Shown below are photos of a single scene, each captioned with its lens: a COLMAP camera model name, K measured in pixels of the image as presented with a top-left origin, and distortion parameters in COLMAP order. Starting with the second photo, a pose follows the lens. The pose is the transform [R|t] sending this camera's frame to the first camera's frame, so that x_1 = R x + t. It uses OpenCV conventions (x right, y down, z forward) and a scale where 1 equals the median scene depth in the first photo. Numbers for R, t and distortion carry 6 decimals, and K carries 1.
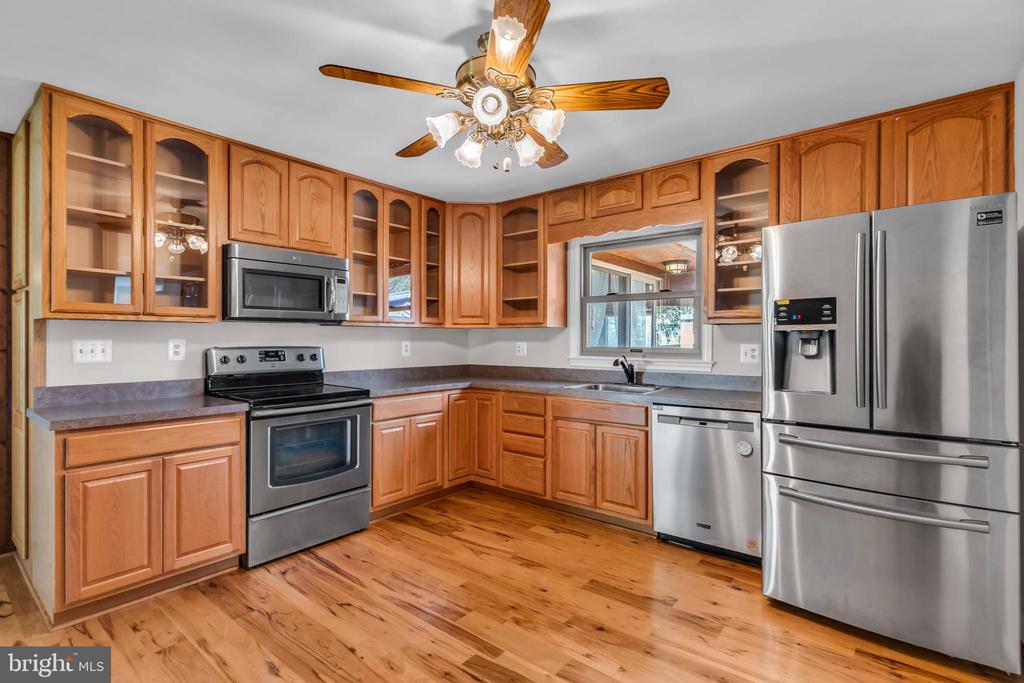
lens RADIAL K [[491.3, 0, 505.9], [0, 491.3, 339.9], [0, 0, 1]] dist [0.000647, -0.000122]
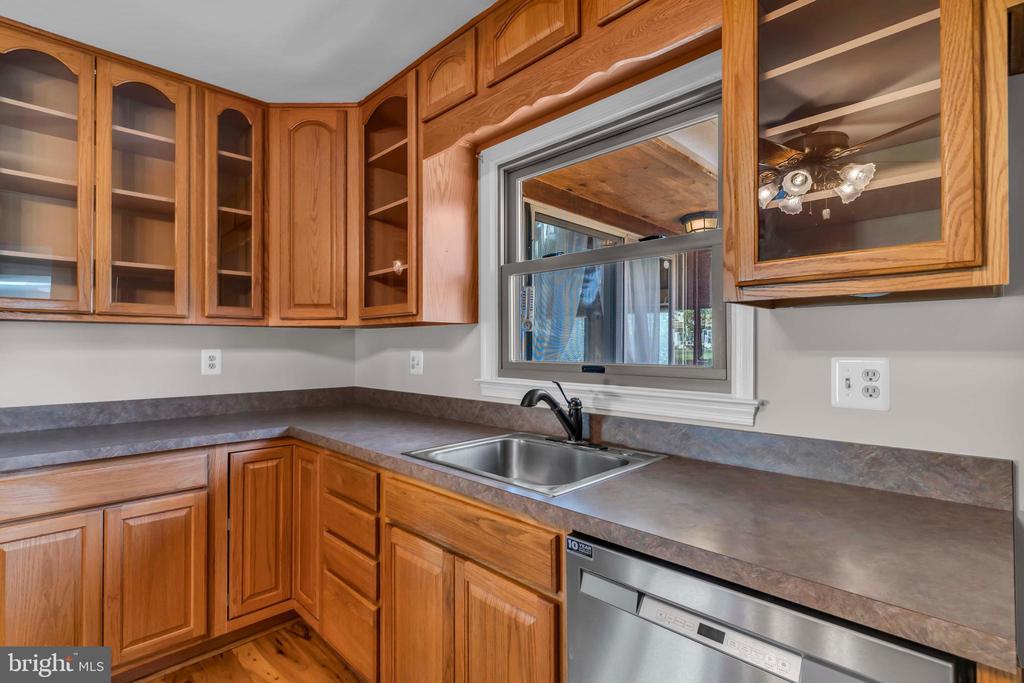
lens RADIAL K [[491.3, 0, 505.4], [0, 491.3, 342.0], [0, 0, 1]] dist [0.000647, -0.000122]
pose [[0.994547, -0.003452, -0.104234, 0.263025], [0.002494, 0.999954, -0.009314, -0.000413], [0.104262, 0.009003, 0.994509, 0.589465]]
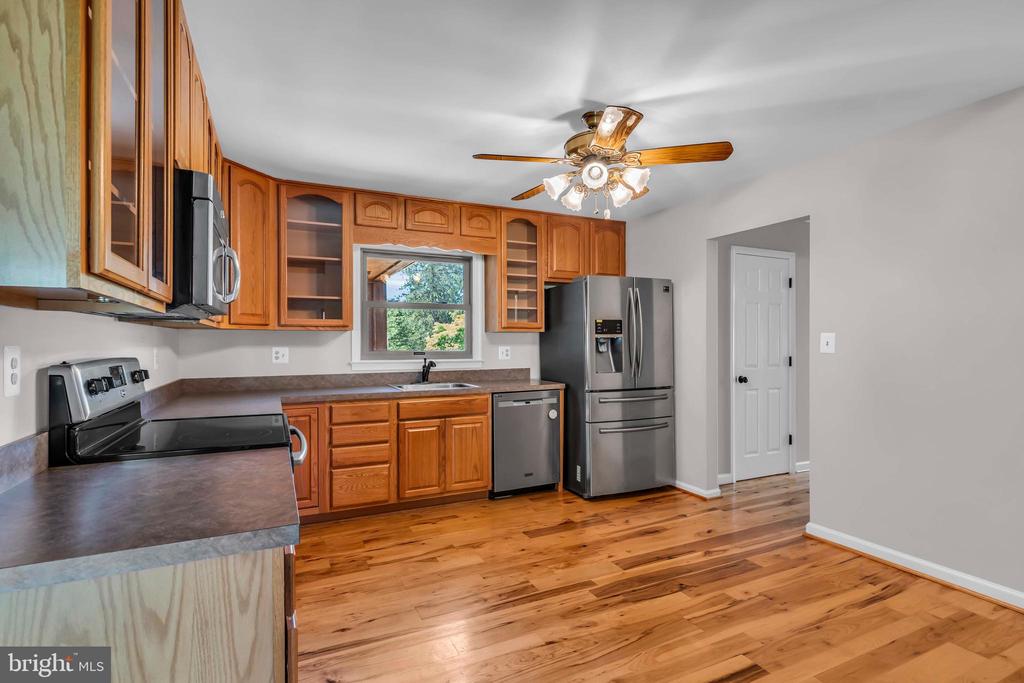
lens RADIAL K [[491.3, 0, 510.3], [0, 491.3, 343.1], [0, 0, 1]] dist [0.000647, -0.000122]
pose [[0.426311, -0.002477, 0.904573, -0.763333], [0.004716, 0.999989, 0.000516, -0.001205], [-0.904564, 0.004046, 0.426318, 0.375931]]
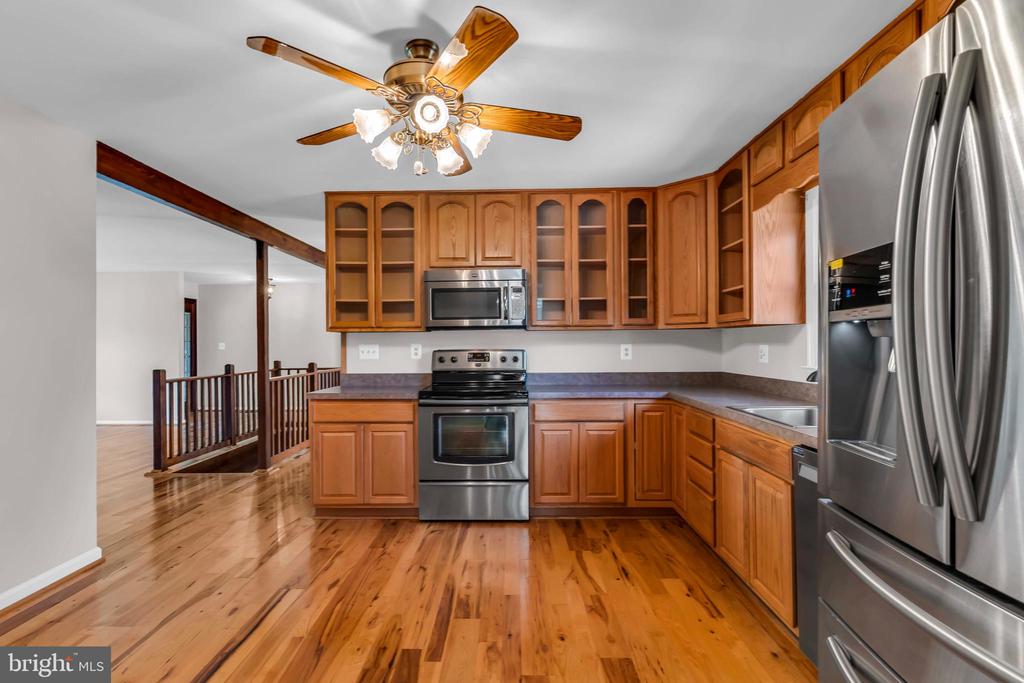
lens RADIAL K [[491.3, 0, 503.4], [0, 491.3, 343.1], [0, 0, 1]] dist [0.000647, -0.000122]
pose [[0.622017, -0.005756, -0.782982, 0.503518], [0.006378, 0.999977, -0.002284, 0.000776], [0.782978, -0.003573, 0.622040, 0.292003]]
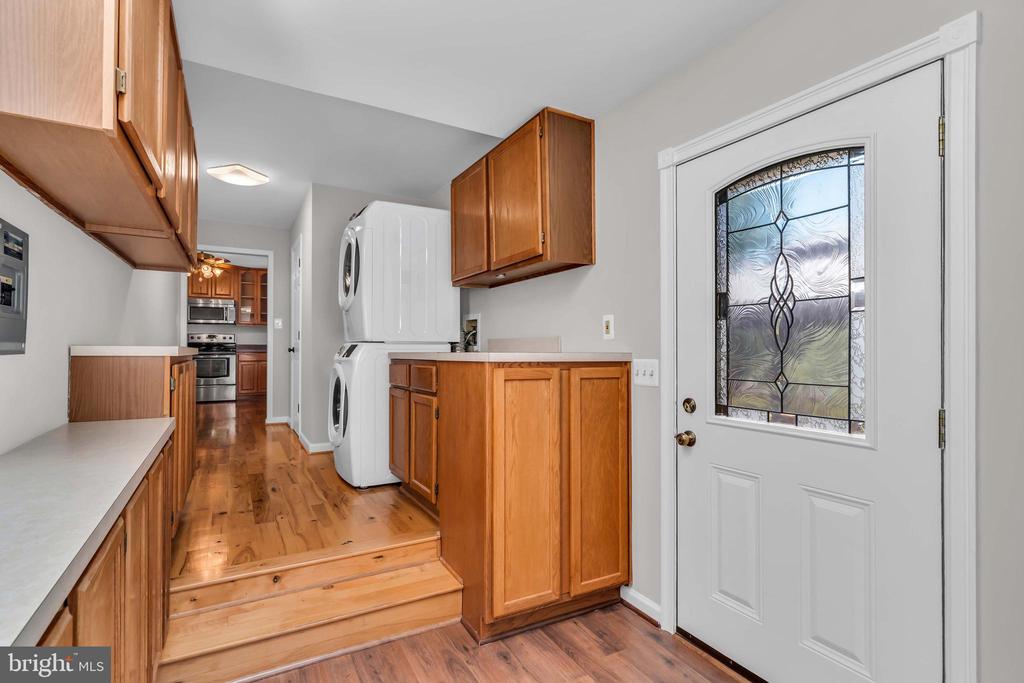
lens RADIAL K [[491.3, 0, 514.5], [0, 491.3, 340.6], [0, 0, 1]] dist [0.000647, -0.000122]
pose [[0.937352, -0.001717, -0.348380, 2.082049], [-0.001508, 0.999958, -0.008985, 0.075758], [0.348380, 0.008948, 0.937311, -1.003361]]
